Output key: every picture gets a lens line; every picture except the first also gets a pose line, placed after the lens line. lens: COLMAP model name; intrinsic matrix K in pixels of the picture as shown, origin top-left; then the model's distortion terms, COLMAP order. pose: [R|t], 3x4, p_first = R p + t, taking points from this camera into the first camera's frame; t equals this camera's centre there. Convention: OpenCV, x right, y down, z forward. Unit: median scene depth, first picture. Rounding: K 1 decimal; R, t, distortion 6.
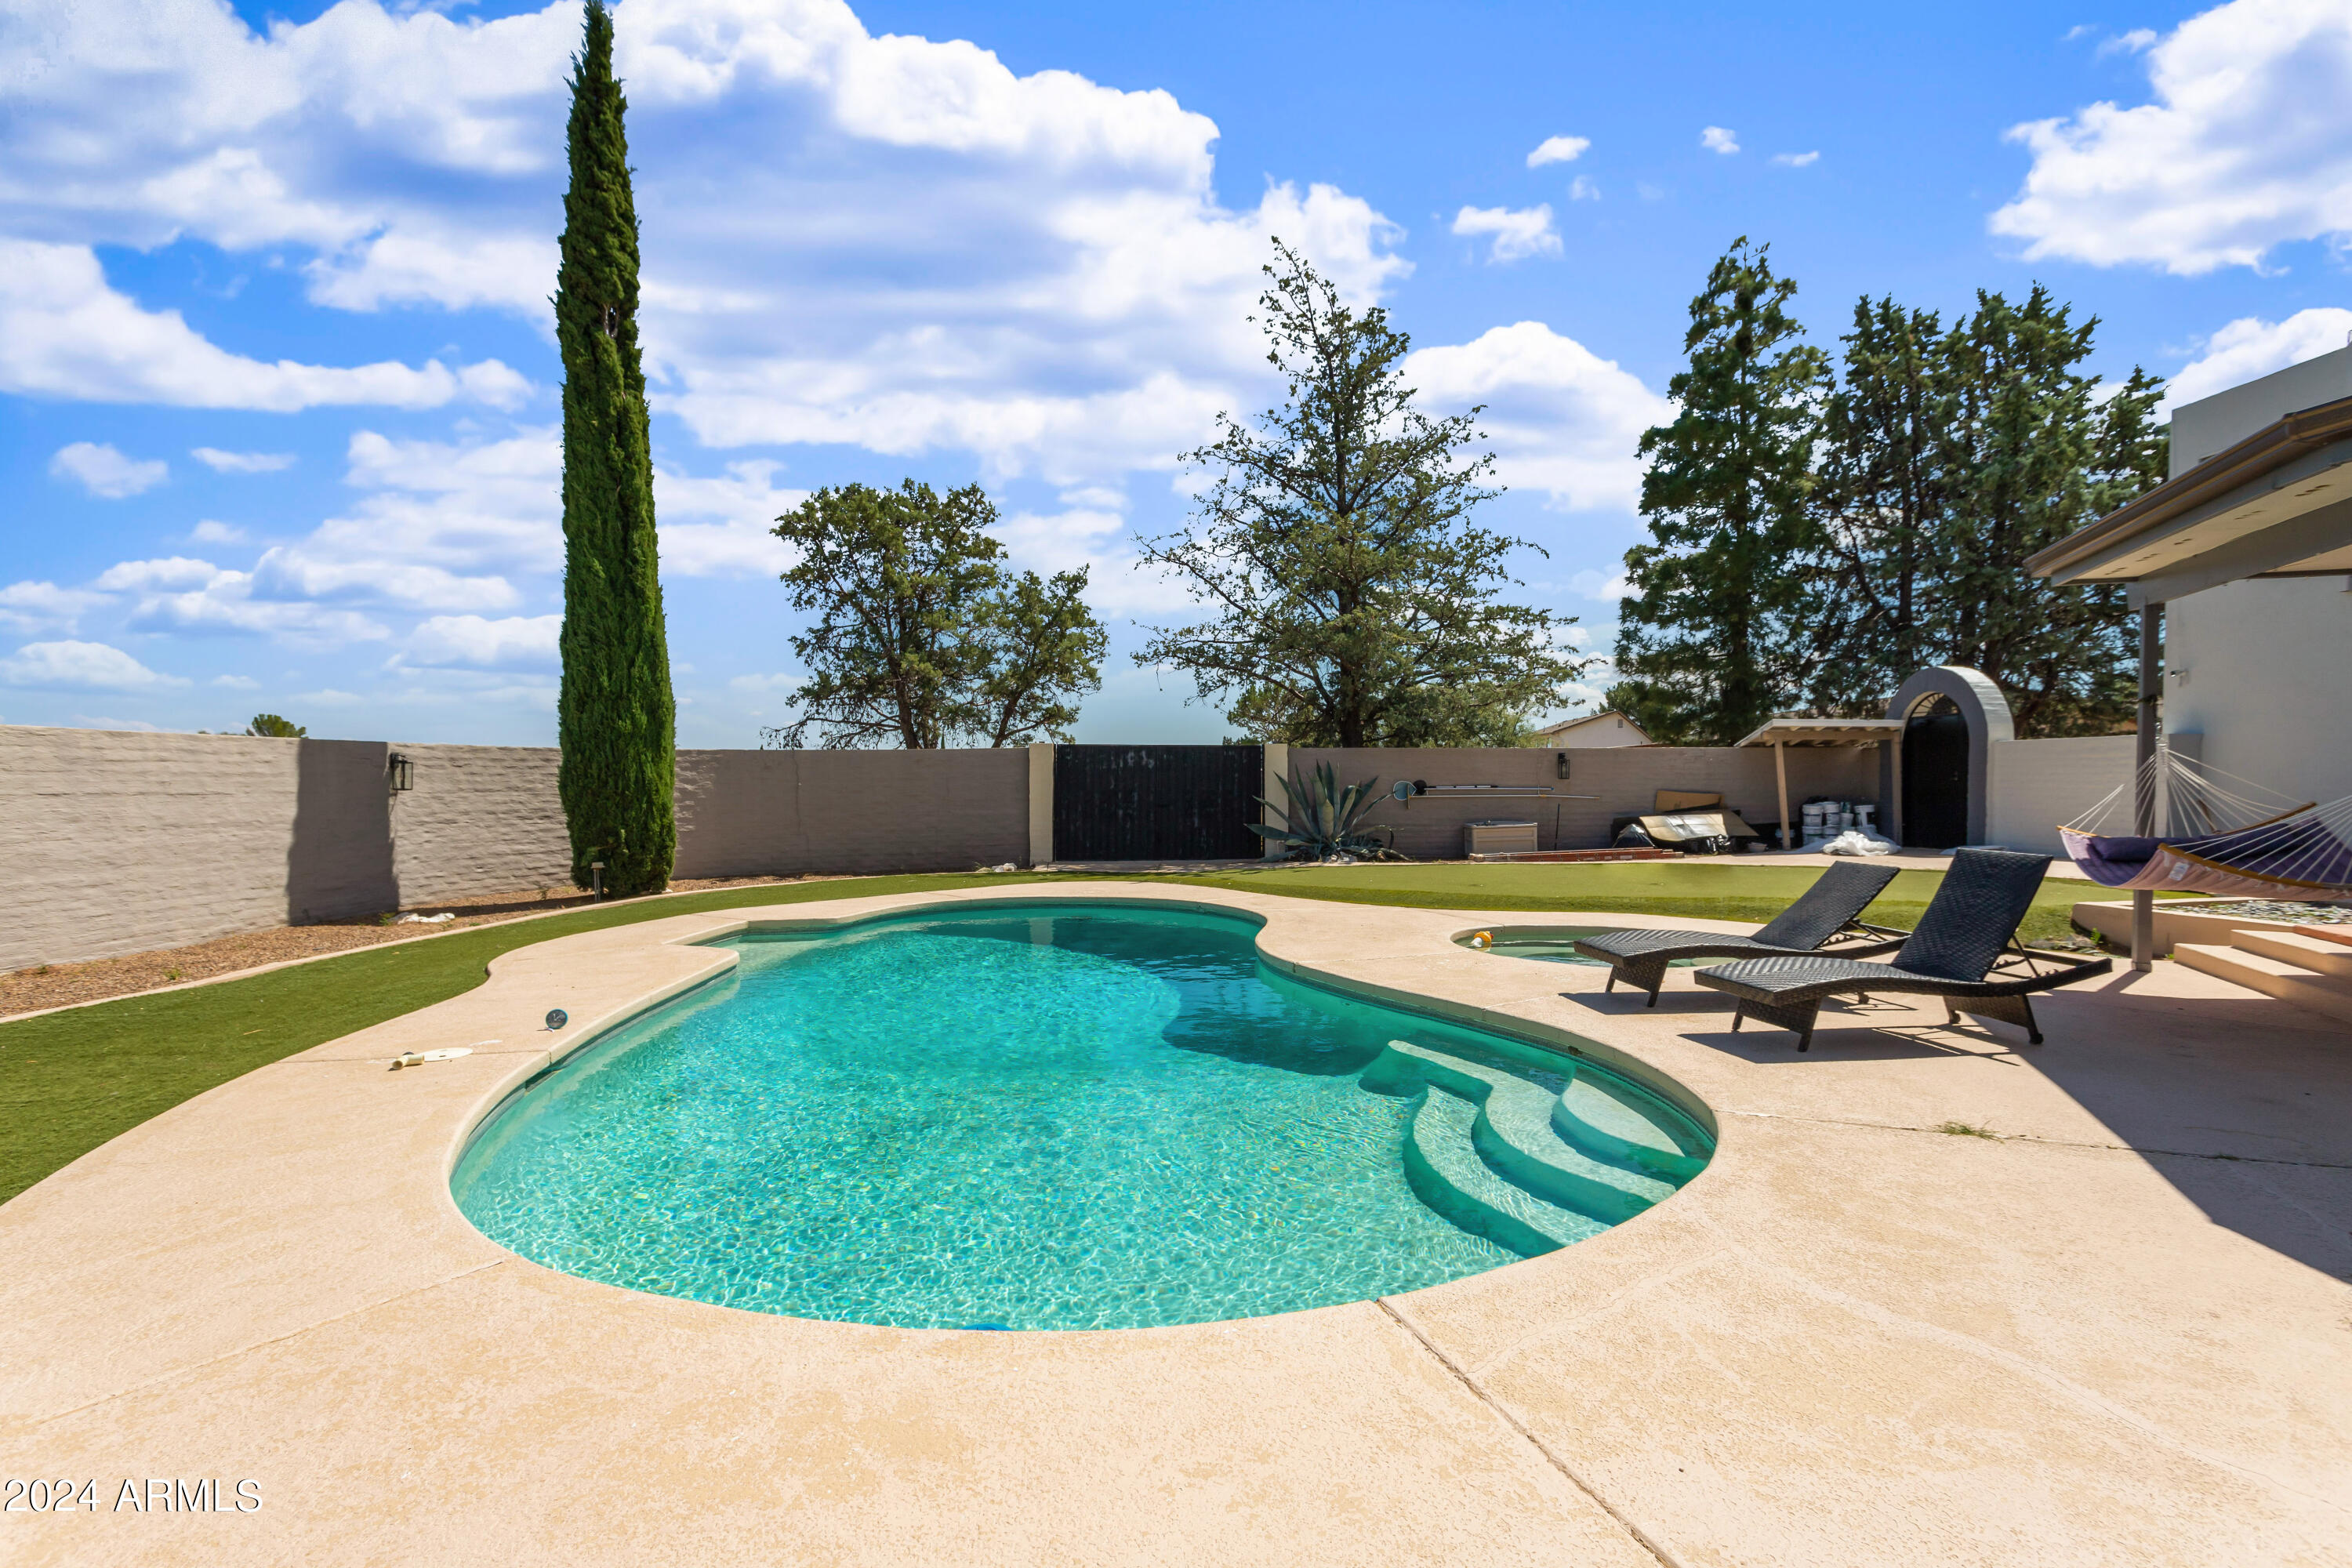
lens RADIAL K [[1132.0, 0, 1176.0], [0, 1132.0, 784.0], [0, 0, 1]] dist [0.002919, 0.000691]
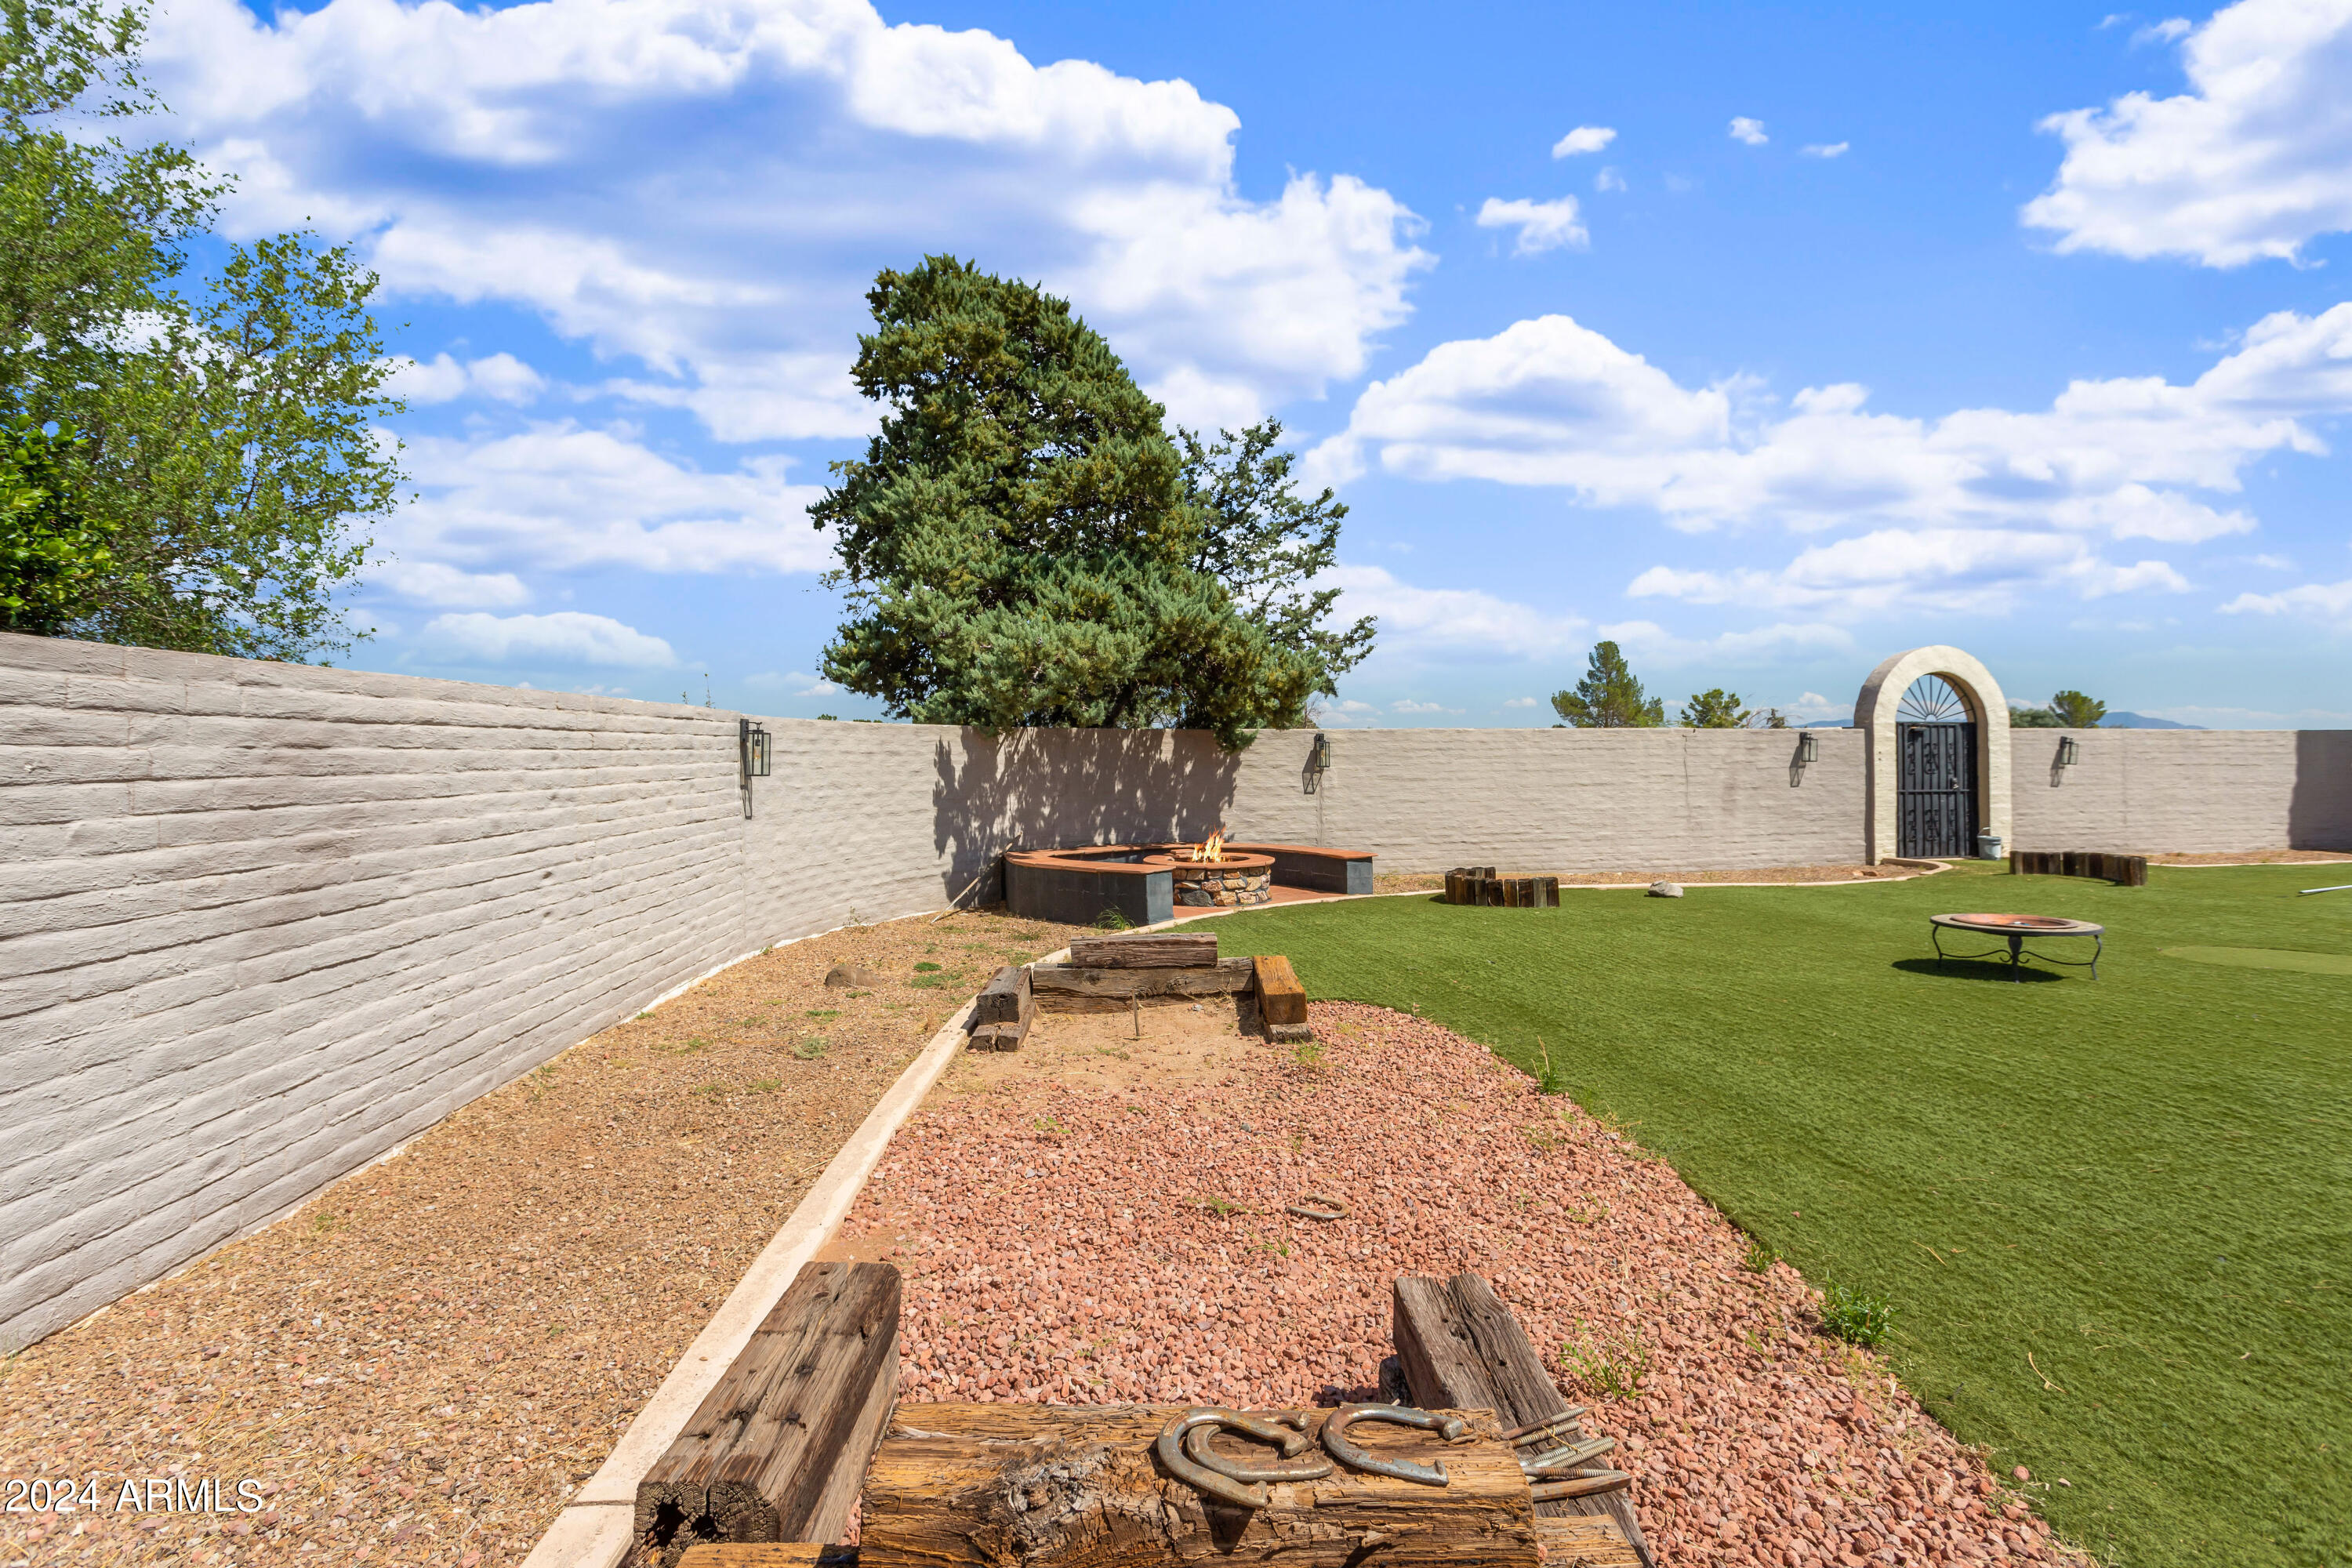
lens RADIAL K [[1140.9, 0, 1168.0], [0, 1140.9, 735.6], [0, 0, 1]] dist [0.002591, 0.002622]
pose [[0.247428, -0.012924, -0.968820, 0.323398], [-0.002539, 0.999899, -0.013987, -0.006150], [0.968903, 0.005920, 0.247370, -0.779494]]
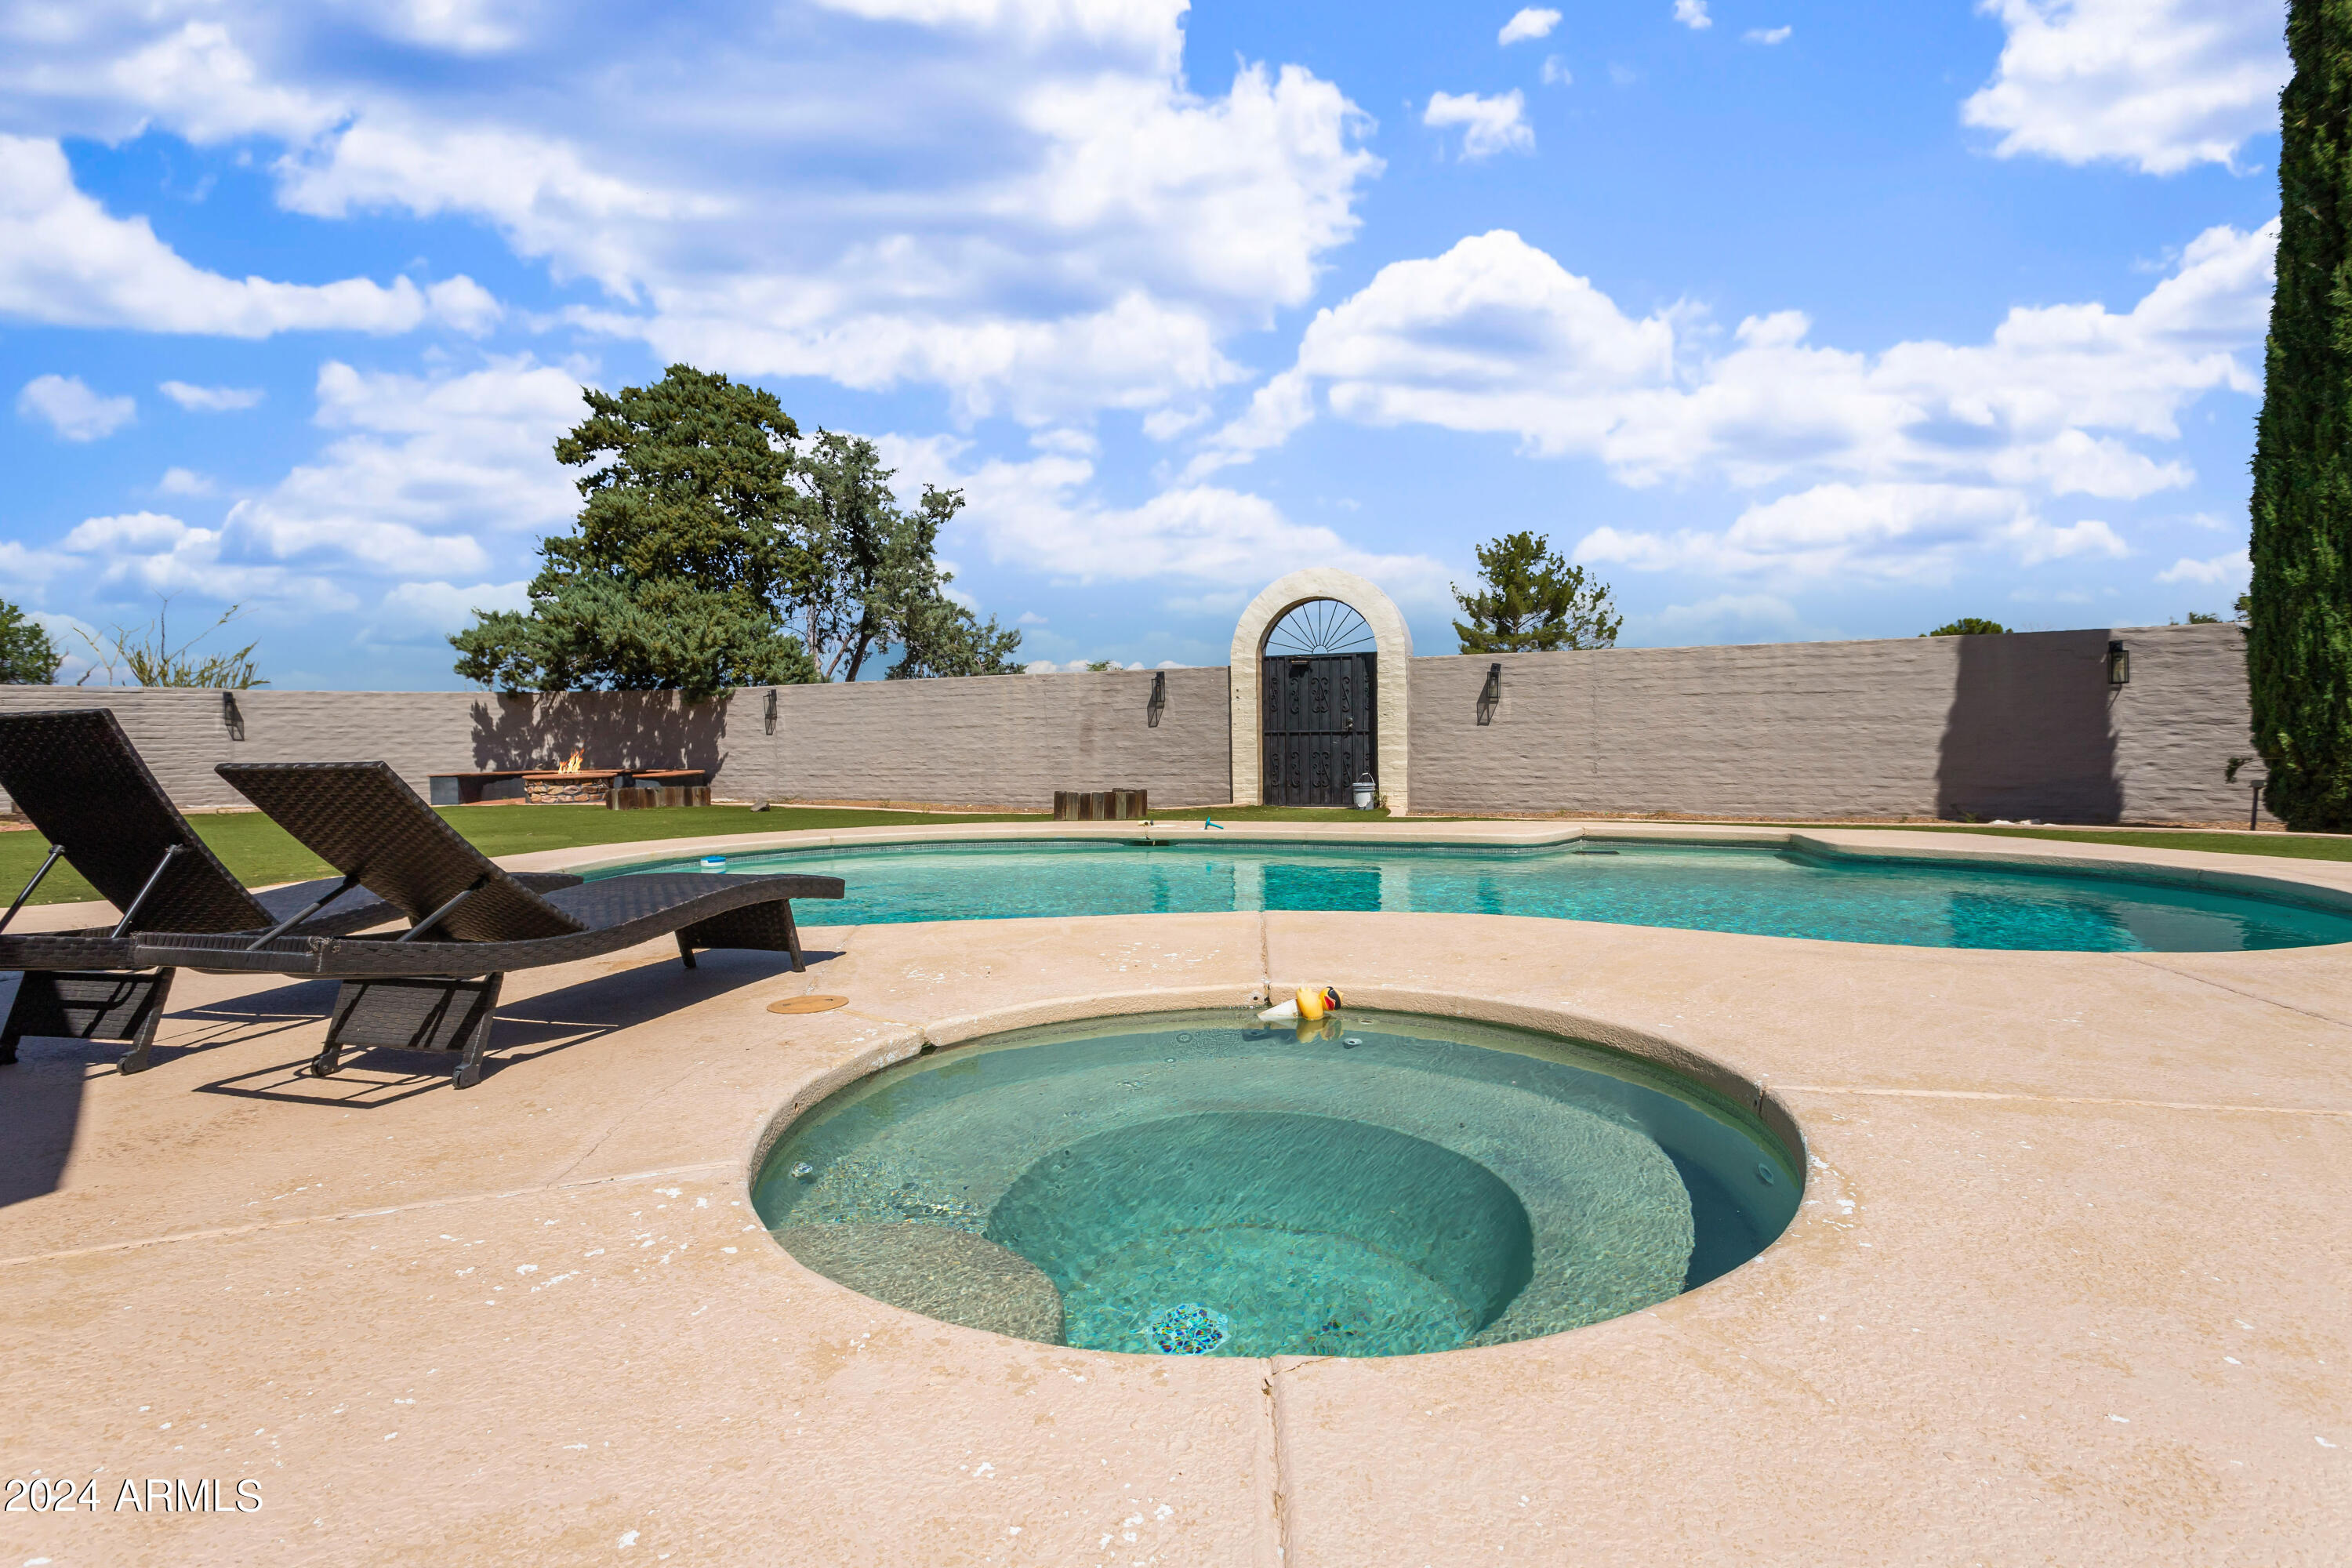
lens RADIAL K [[1153.9, 0, 1176.0], [0, 1153.9, 784.0], [0, 0, 1]] dist [0.001365, 0.001764]
pose [[-0.423135, 0.048233, -0.904782, 0.400677], [0.010746, 0.998779, 0.048219, 0.030235], [0.906003, 0.010680, -0.423136, 0.692550]]
